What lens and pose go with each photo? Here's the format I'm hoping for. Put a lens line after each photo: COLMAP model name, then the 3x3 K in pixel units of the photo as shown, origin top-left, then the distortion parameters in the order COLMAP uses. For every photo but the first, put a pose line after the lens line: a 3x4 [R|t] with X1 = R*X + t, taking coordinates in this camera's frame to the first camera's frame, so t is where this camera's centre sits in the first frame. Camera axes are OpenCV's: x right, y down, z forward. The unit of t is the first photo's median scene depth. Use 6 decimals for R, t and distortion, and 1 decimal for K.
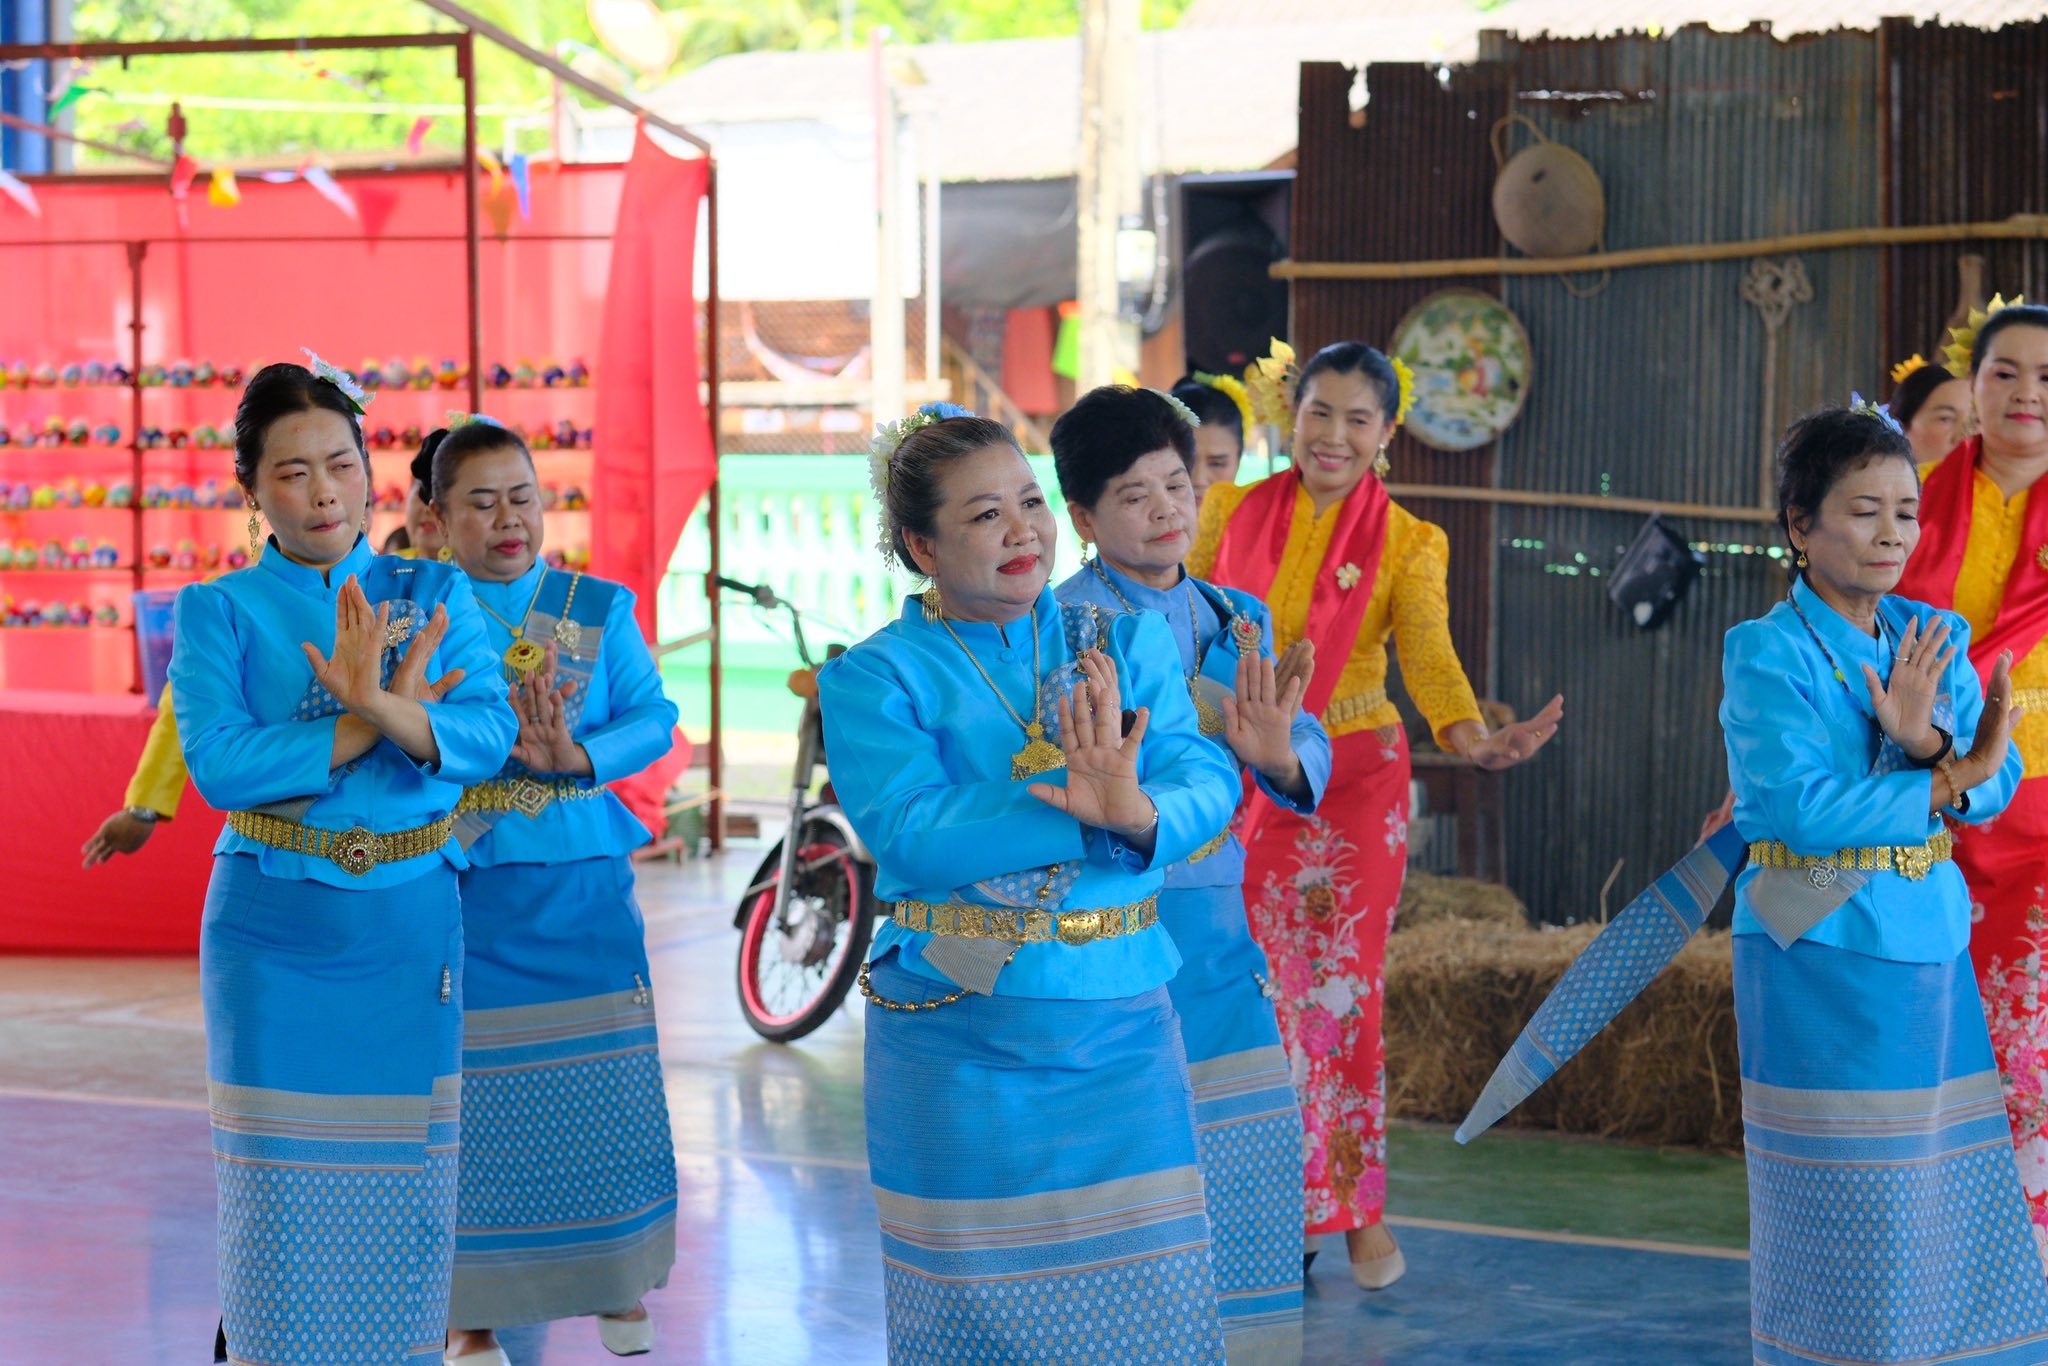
lens RADIAL K [[4983.8, 0, 1024.0], [0, 4983.8, 683.0], [0, 0, 1]] dist [0.077576, -1.186540]
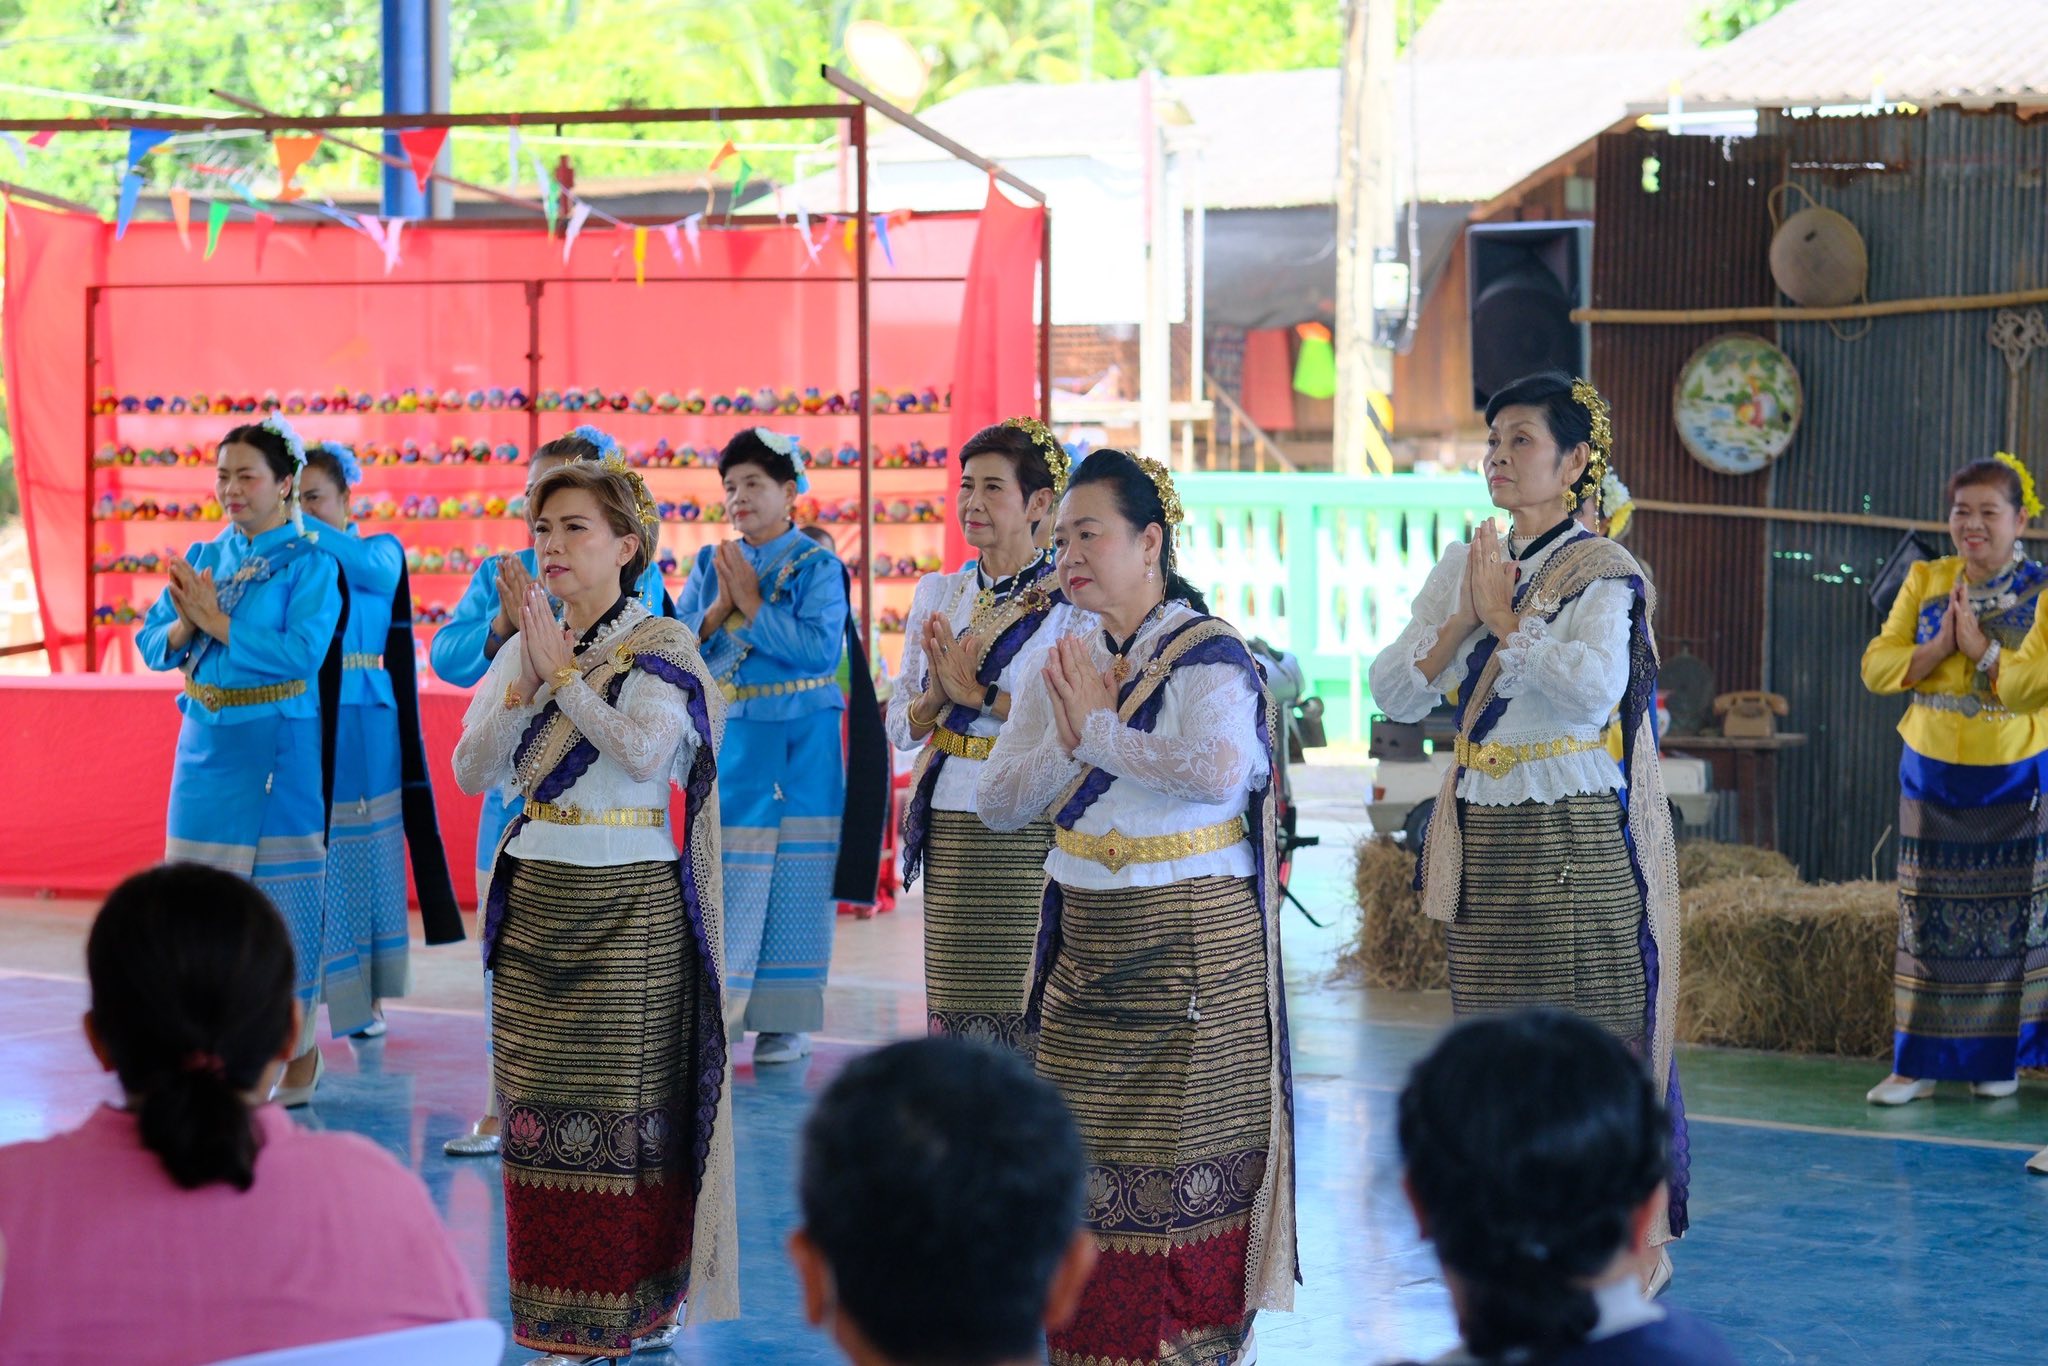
lens RADIAL K [[4983.8, 0, 1024.0], [0, 4983.8, 683.0], [0, 0, 1]] dist [0.077576, -1.186540]
pose [[0.999329, 0.005519, -0.036213, -0.035116], [-0.005591, 0.999983, -0.001900, 0.004478], [0.036202, 0.002102, 0.999342, -0.152893]]
